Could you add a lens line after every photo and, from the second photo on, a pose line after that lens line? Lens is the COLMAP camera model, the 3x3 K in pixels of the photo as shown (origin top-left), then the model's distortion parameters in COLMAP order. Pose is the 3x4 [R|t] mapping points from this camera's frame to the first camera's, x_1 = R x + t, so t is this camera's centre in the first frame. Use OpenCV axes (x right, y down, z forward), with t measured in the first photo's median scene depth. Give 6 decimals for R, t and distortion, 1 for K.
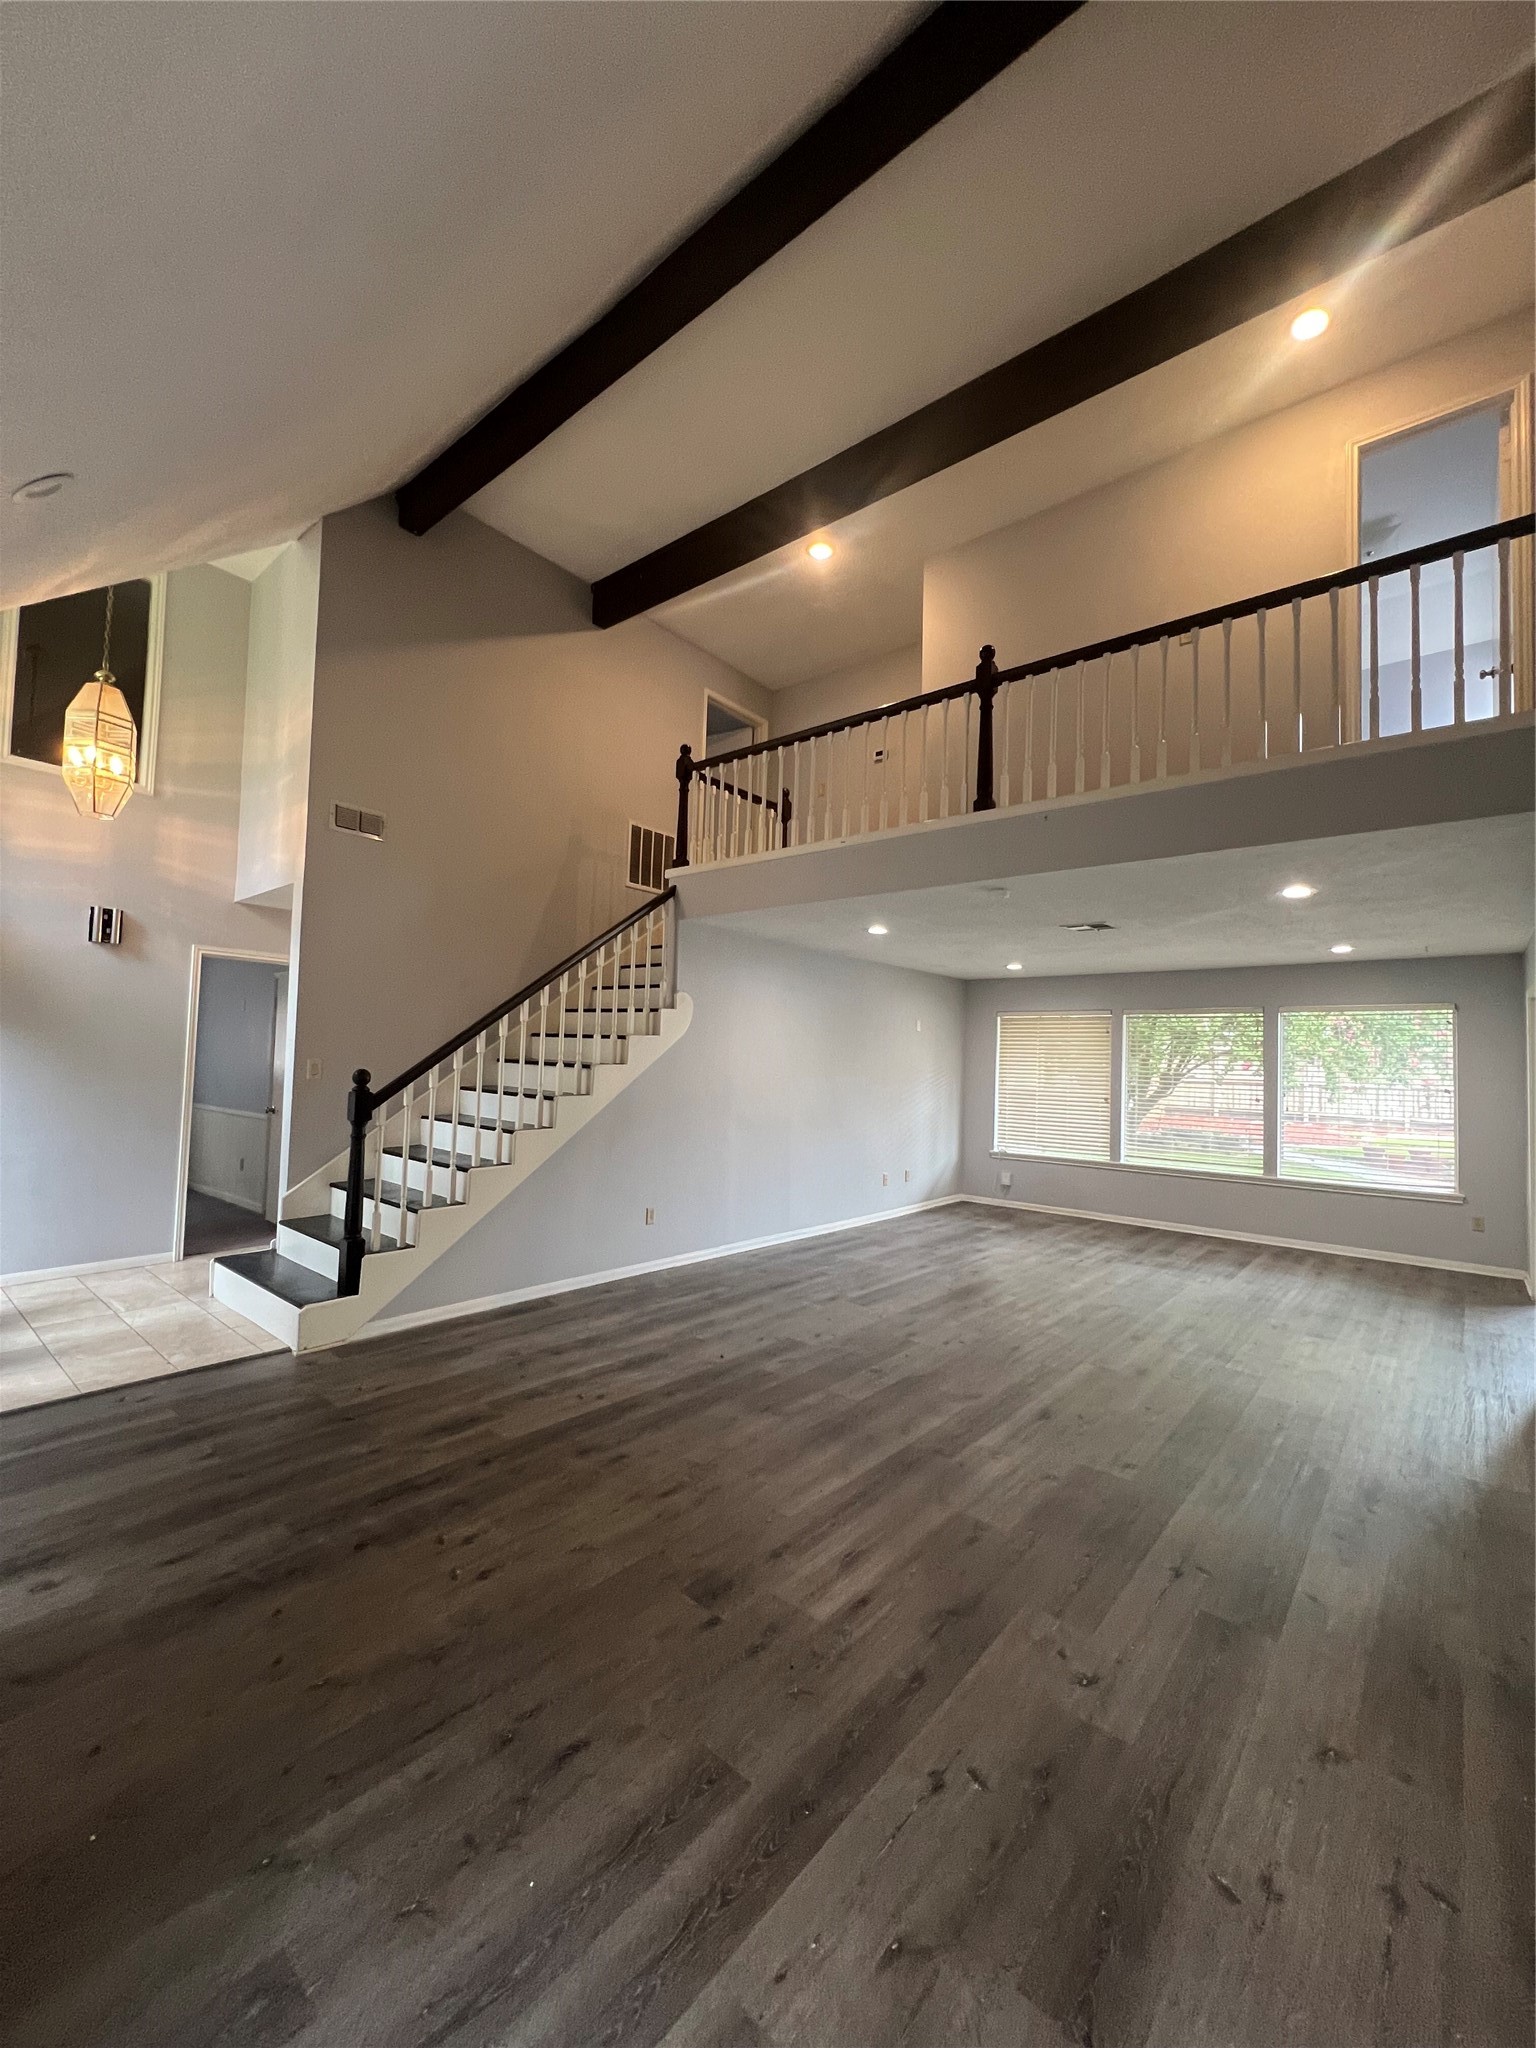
lens RADIAL K [[819.5, 0, 760.8], [0, 819.5, 1024.1], [0, 0, 1]] dist [0.000105, -0.000571]
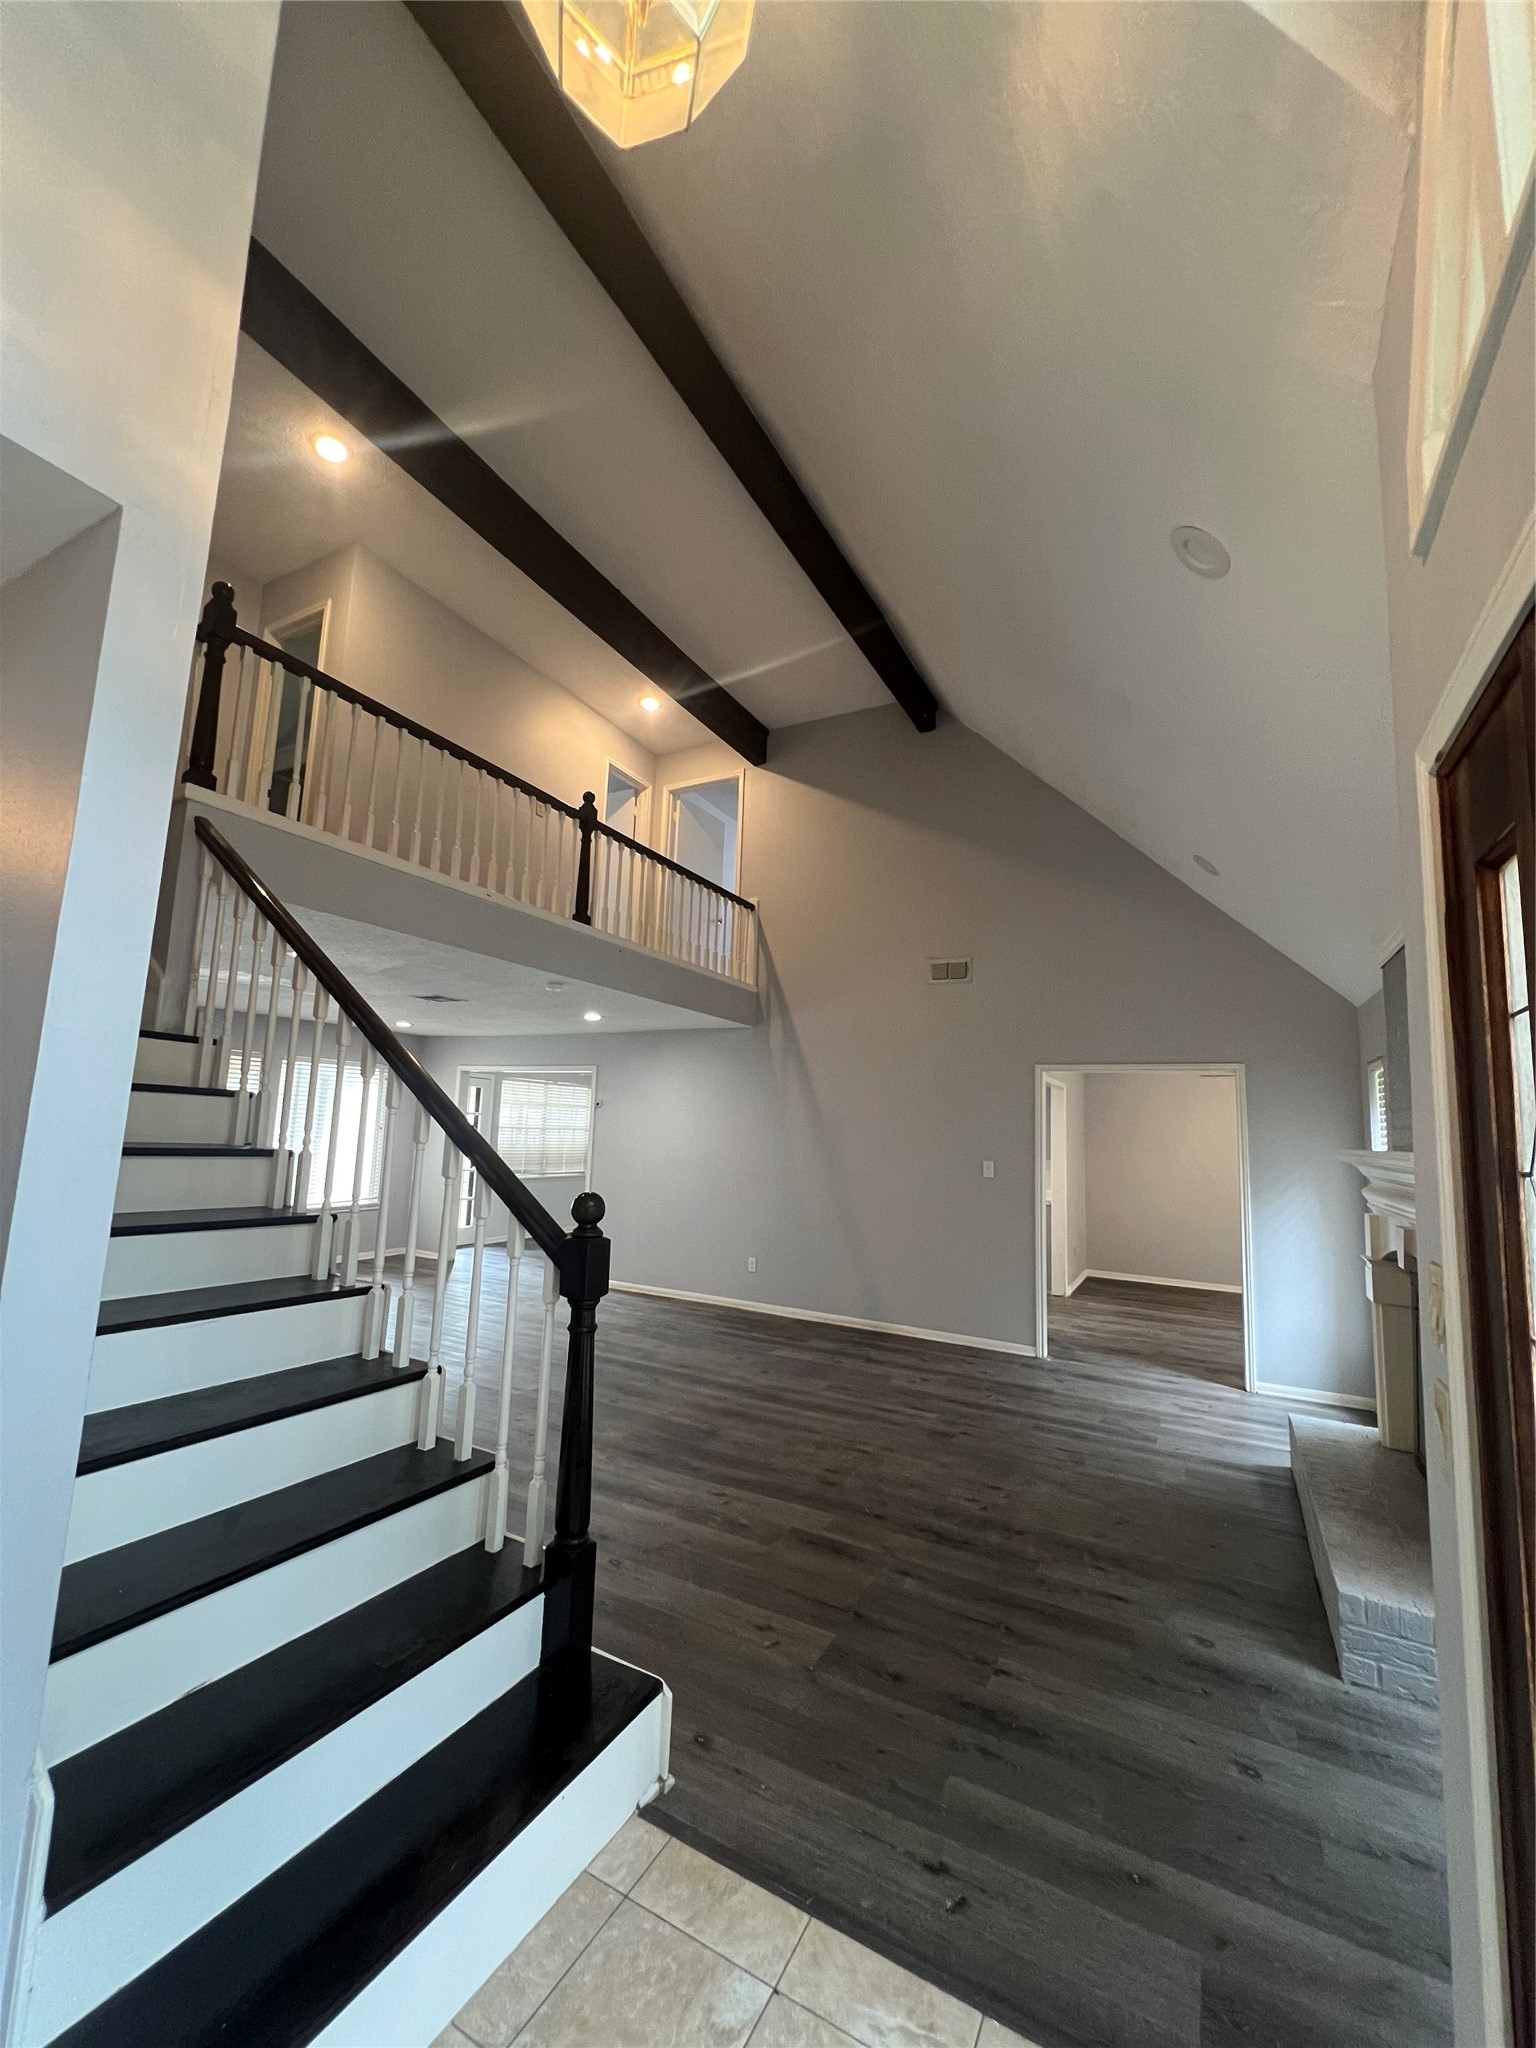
lens RADIAL K [[819.5, 0, 761.2], [0, 819.5, 1032.0], [0, 0, 1]] dist [0.000105, -0.000571]
pose [[-0.208220, 0.077235, 0.975028, -1.206599], [-0.095242, 0.990539, -0.098803, -0.005136], [-0.973434, -0.113436, -0.198894, 1.202993]]
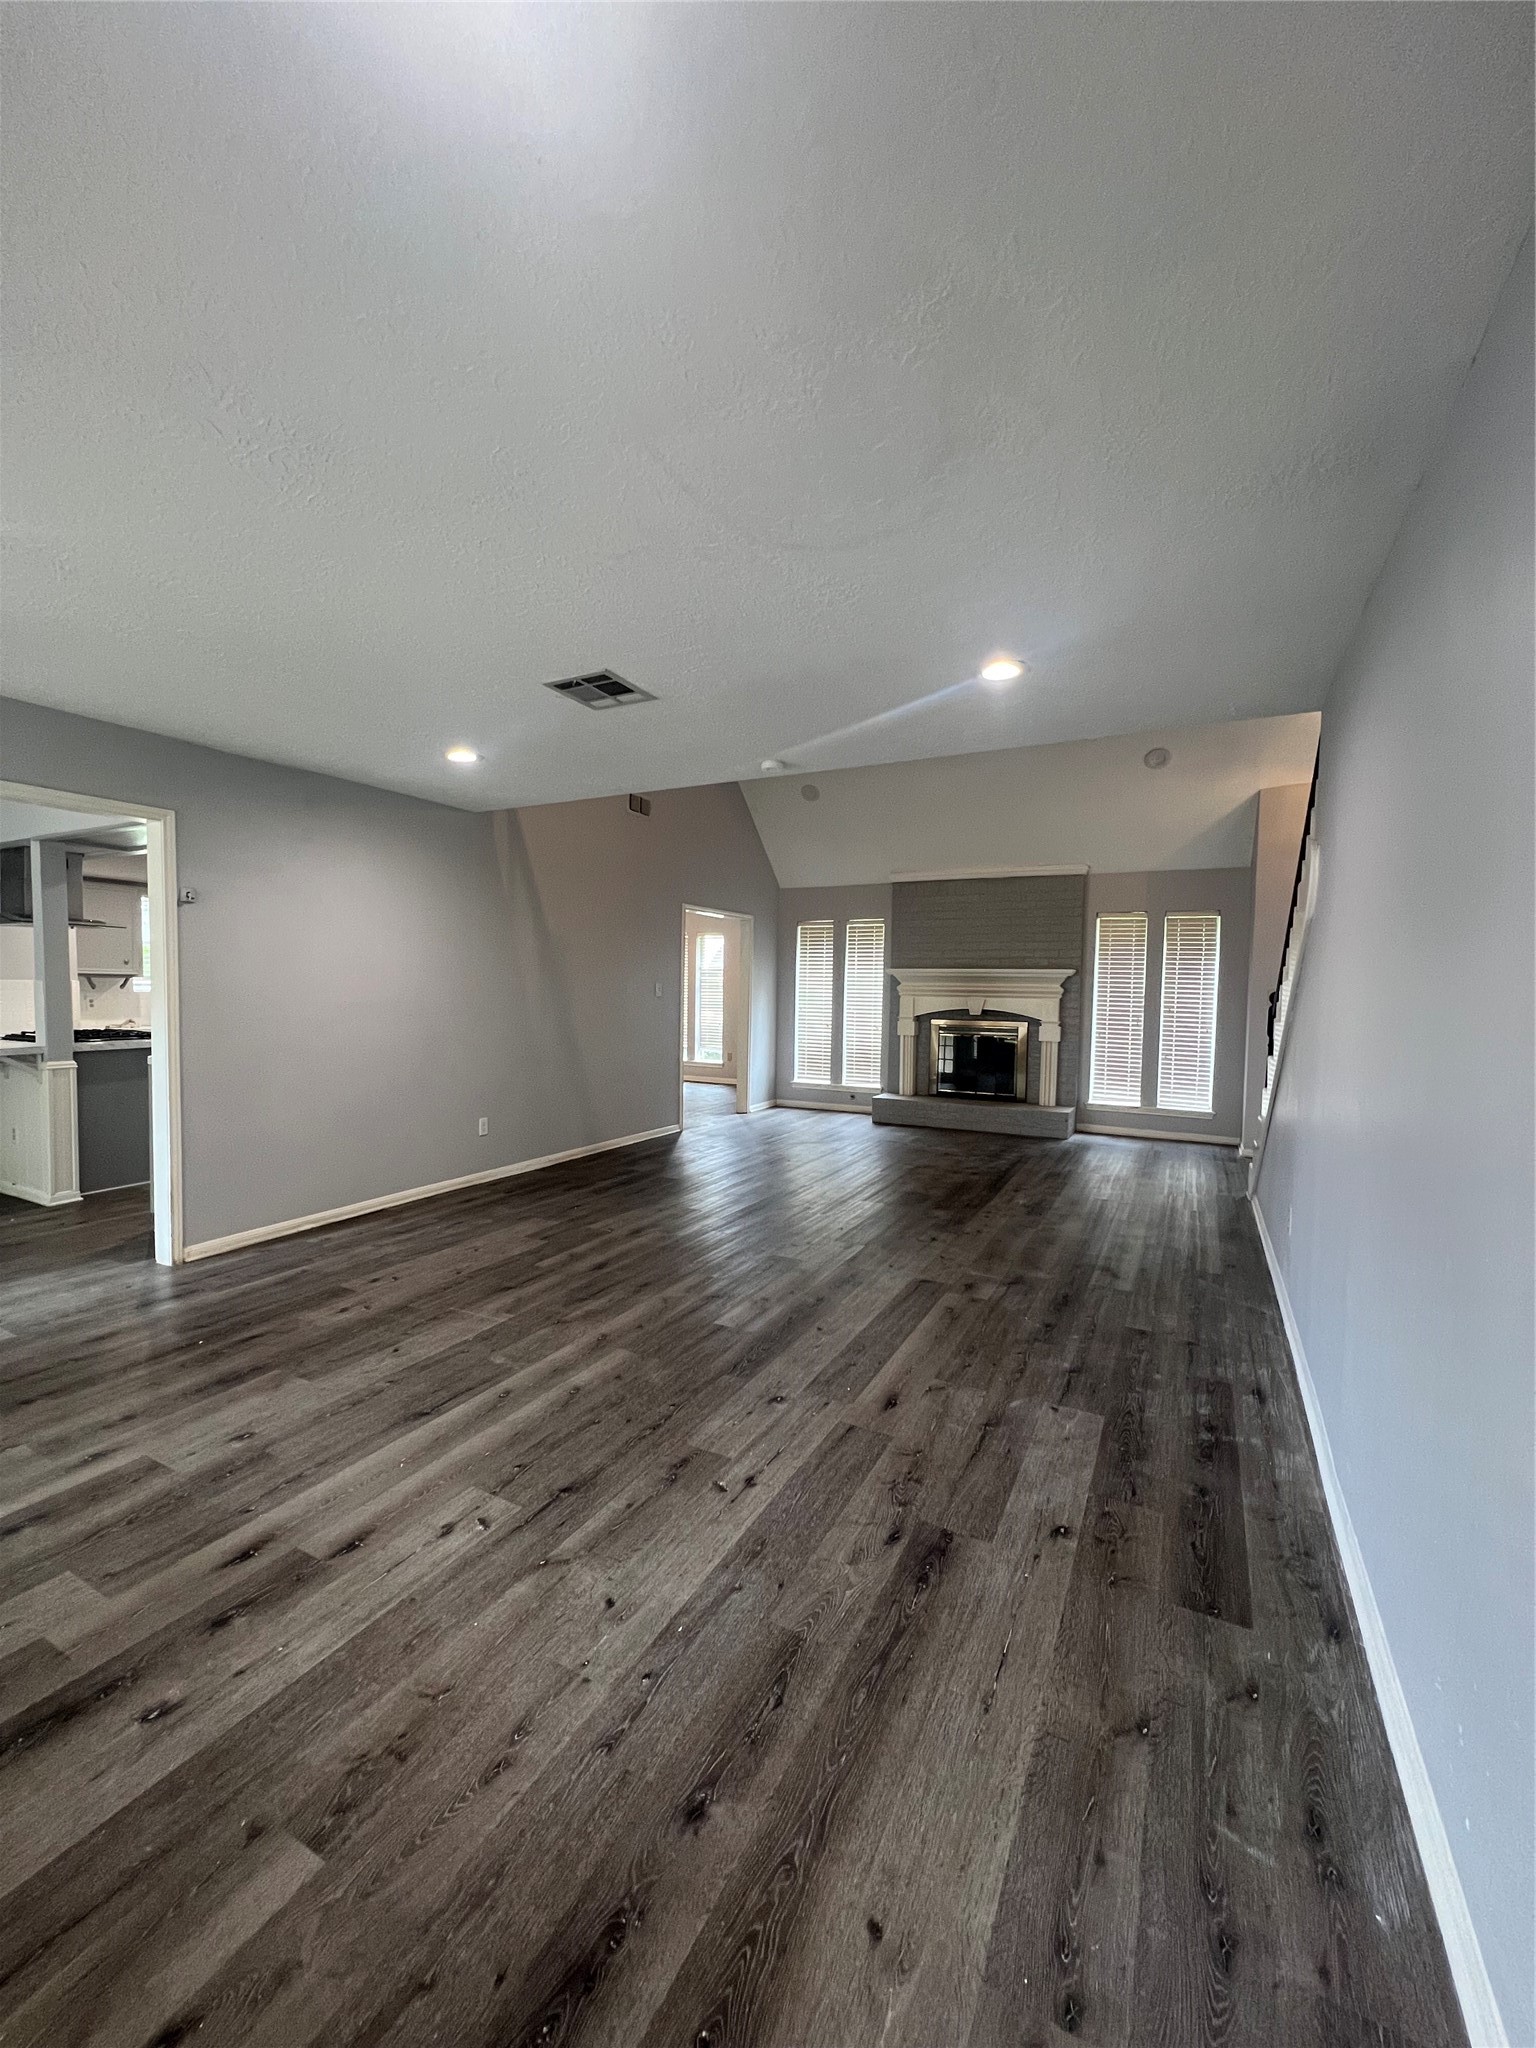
lens RADIAL K [[819.5, 0, 763.1], [0, 819.5, 1030.6], [0, 0, 1]] dist [0.000105, -0.000571]
pose [[-0.975806, -0.031754, -0.216318, 0.621344], [-0.031344, 0.999494, -0.005328, 0.170531], [0.216378, 0.001581, -0.976308, 2.409051]]
